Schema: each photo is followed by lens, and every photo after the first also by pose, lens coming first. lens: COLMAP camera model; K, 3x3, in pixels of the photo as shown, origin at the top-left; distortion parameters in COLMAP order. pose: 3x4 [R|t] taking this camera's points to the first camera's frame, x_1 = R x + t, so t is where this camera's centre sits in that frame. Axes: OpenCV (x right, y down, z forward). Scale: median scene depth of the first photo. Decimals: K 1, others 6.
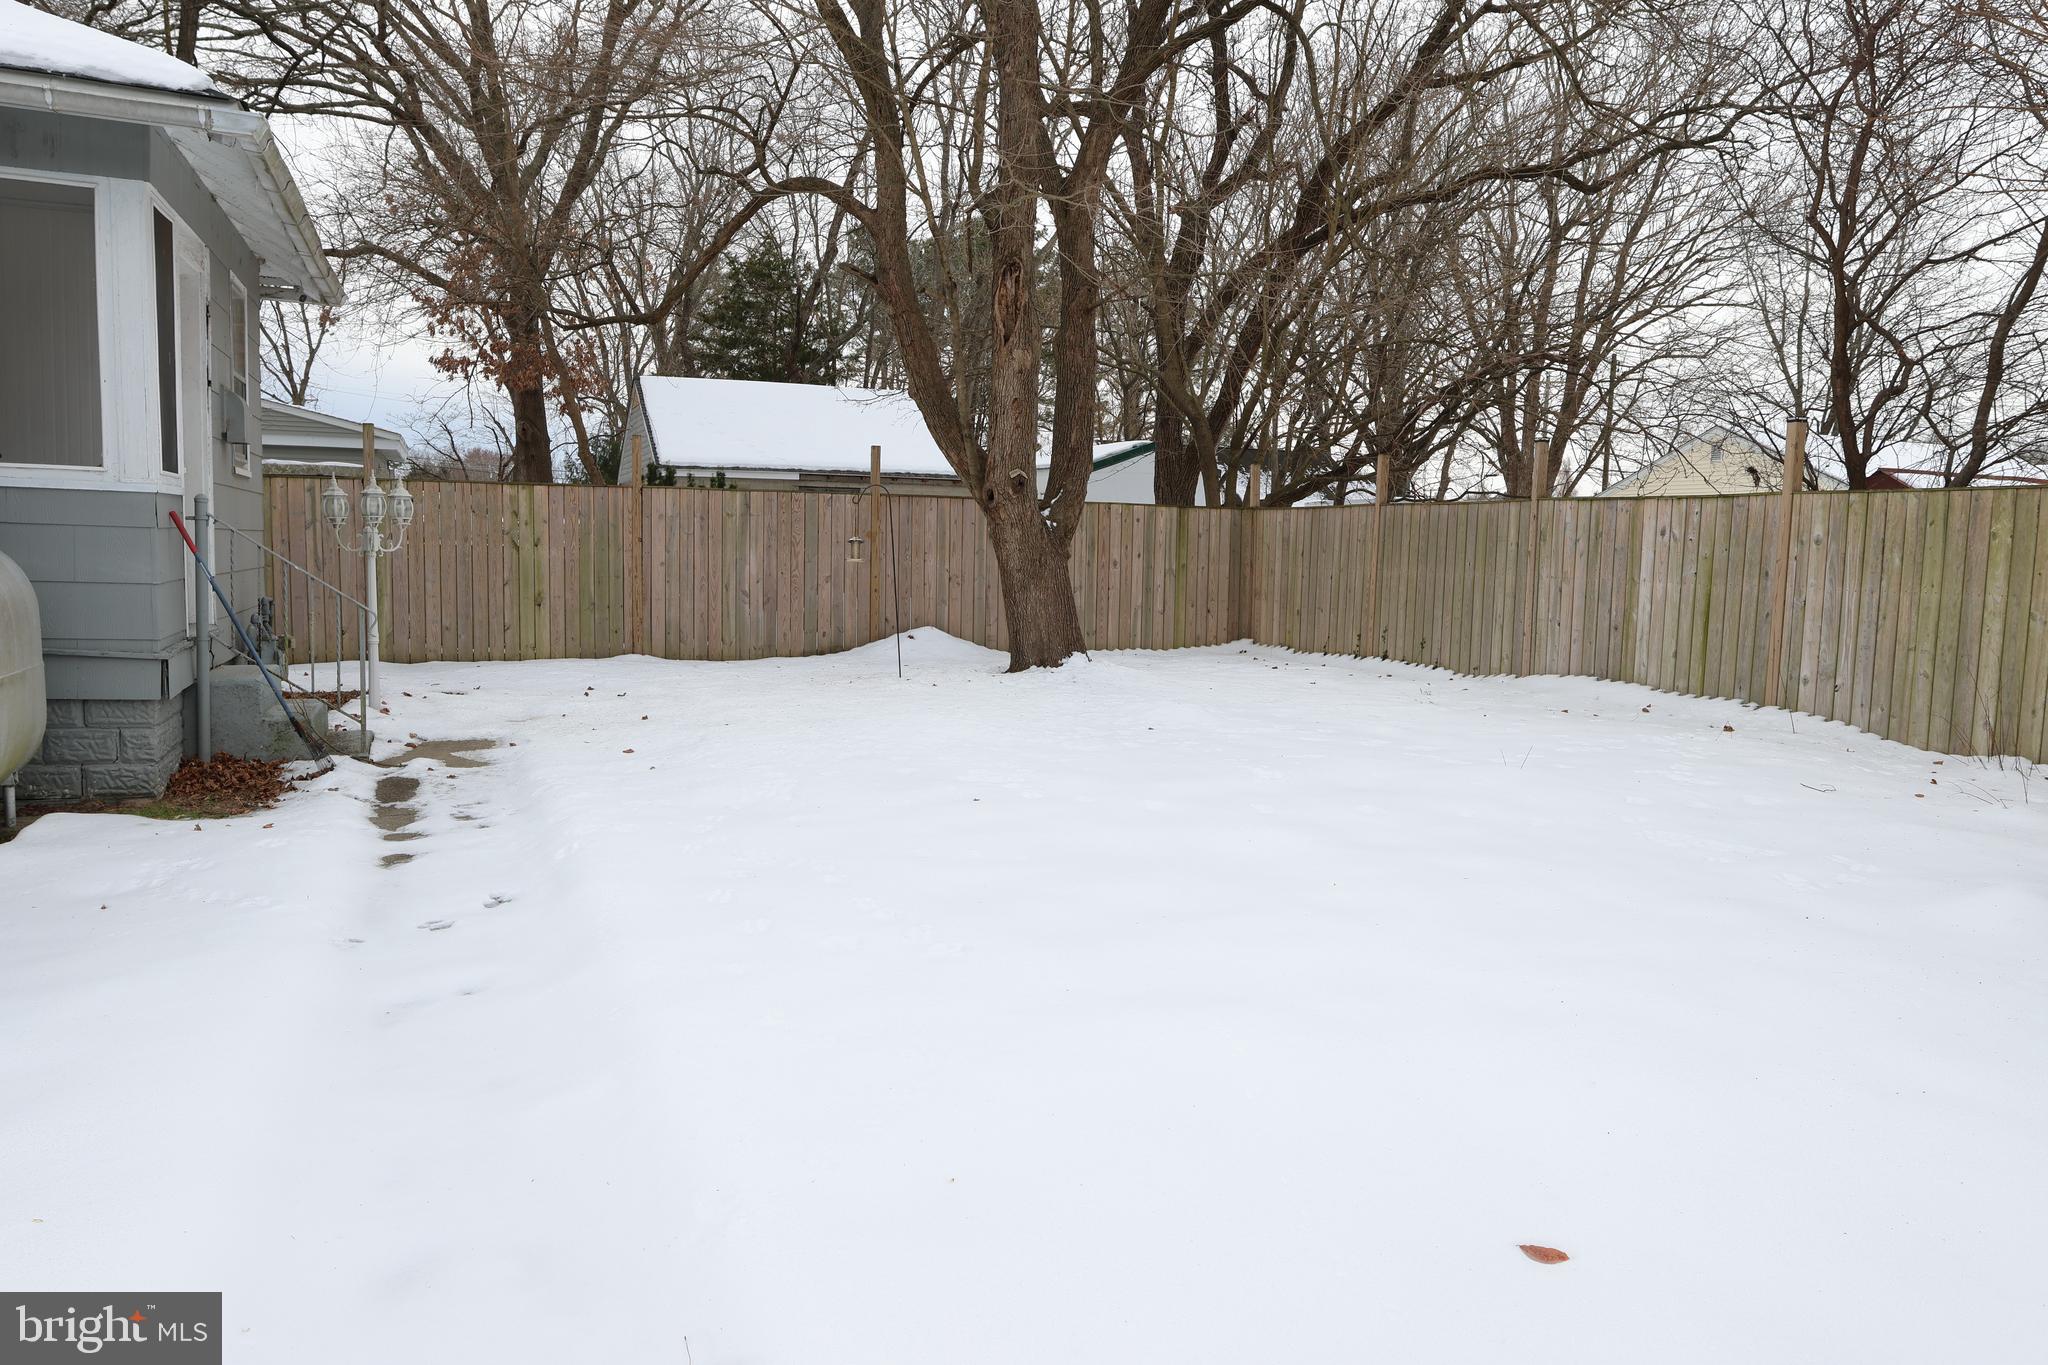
lens RADIAL K [[1417.0, 0, 1024.0], [0, 1417.0, 682.5], [0, 0, 1]] dist [-0.058098, 0.030101]
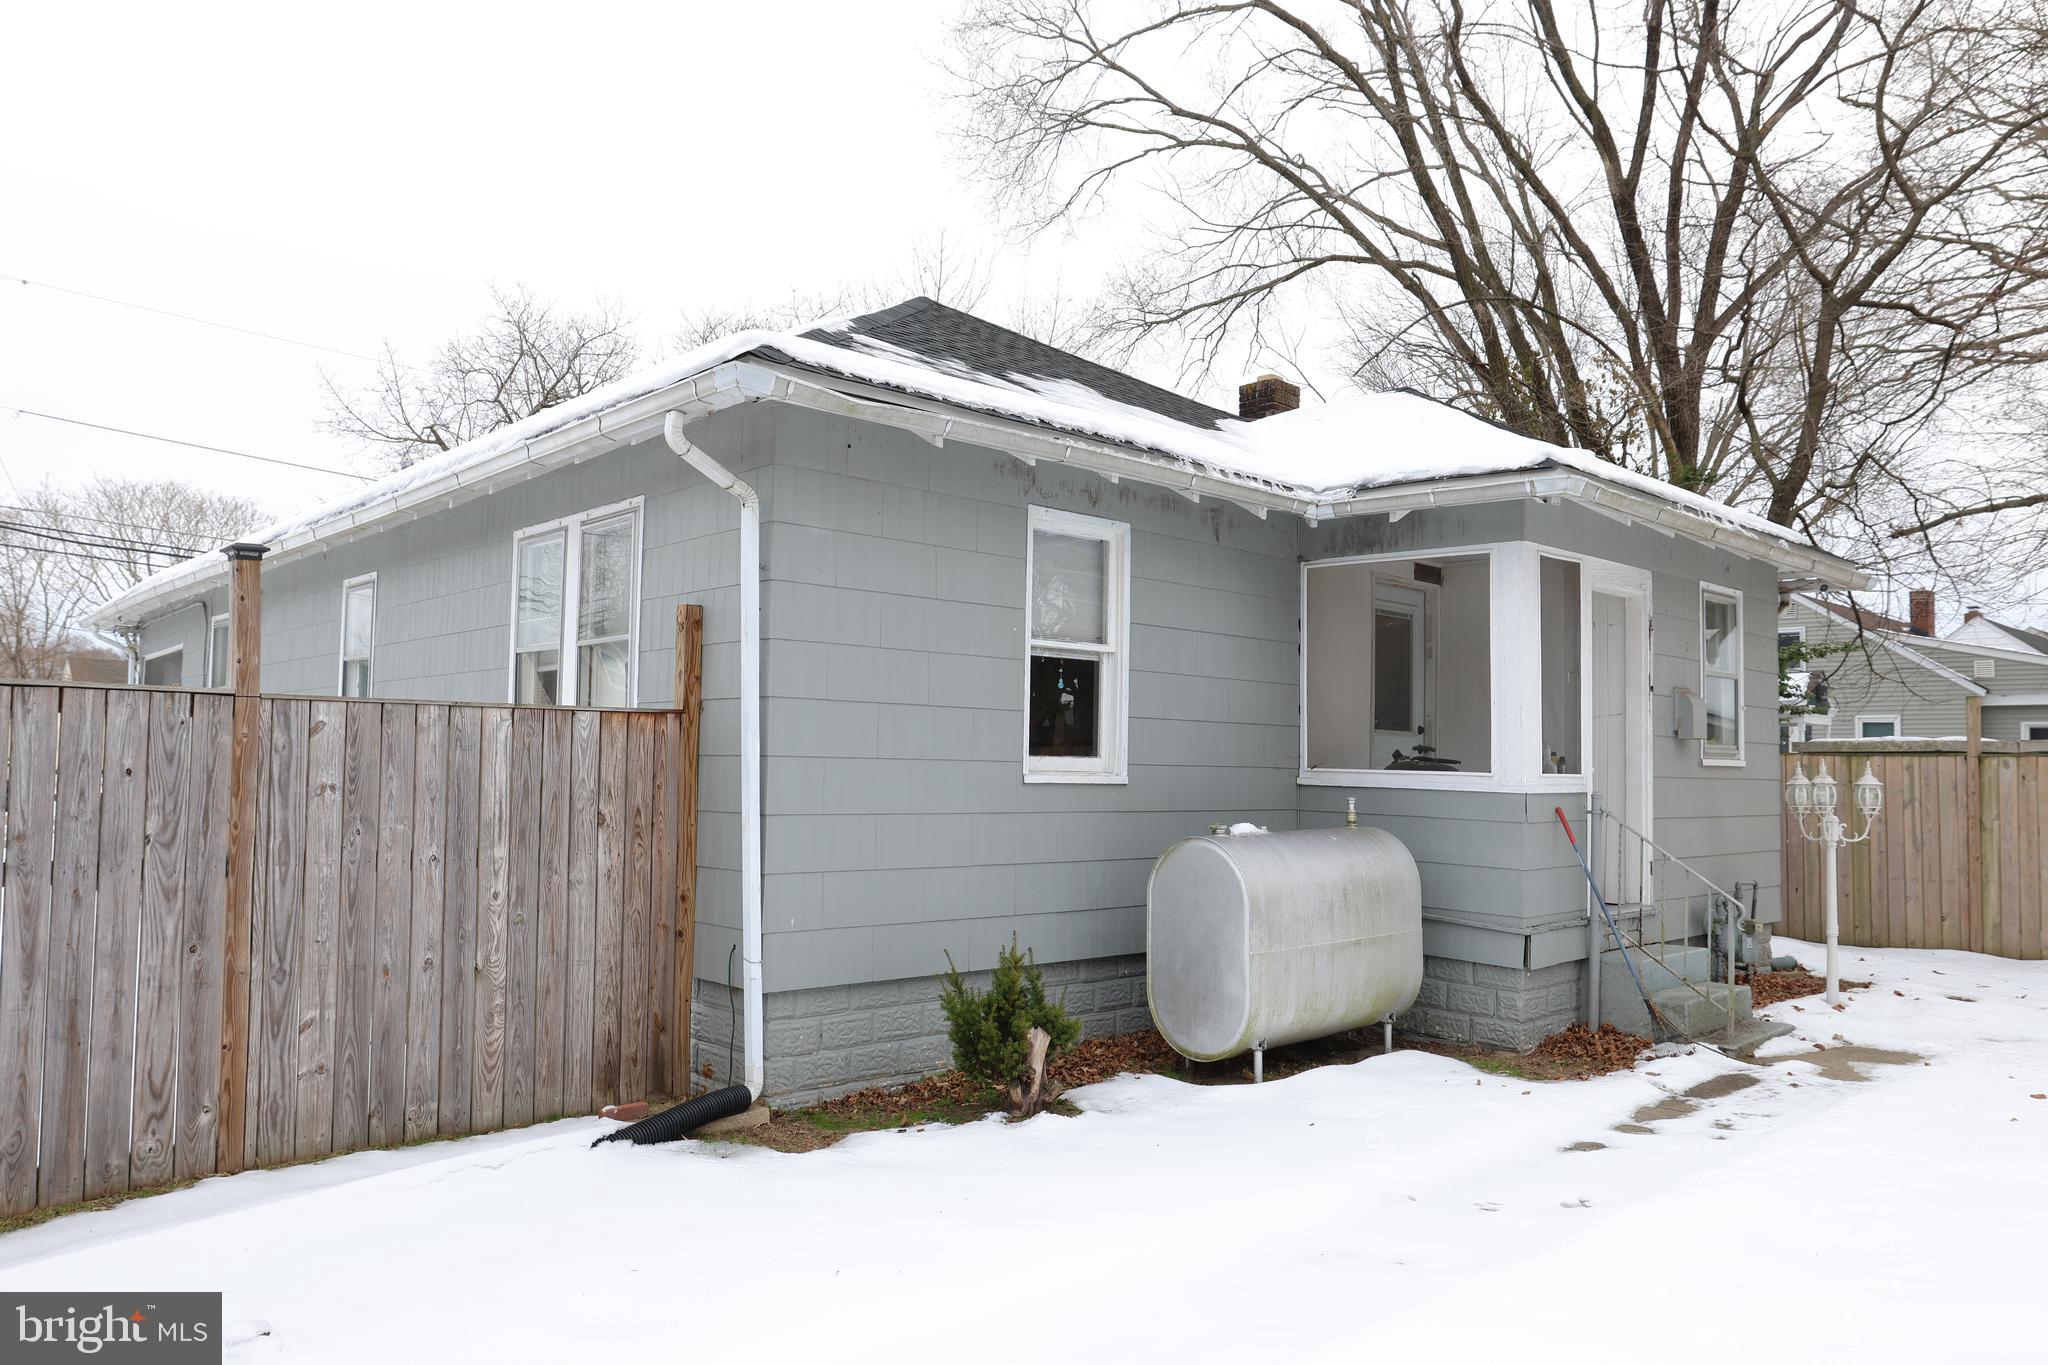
lens RADIAL K [[1417.0, 0, 1024.0], [0, 1417.0, 682.5], [0, 0, 1]] dist [-0.058098, 0.030101]
pose [[0.370828, -0.070905, -0.925991, 0.335557], [-0.100481, 0.988165, -0.115906, -0.046864], [0.923250, 0.136026, 0.359315, 0.153553]]
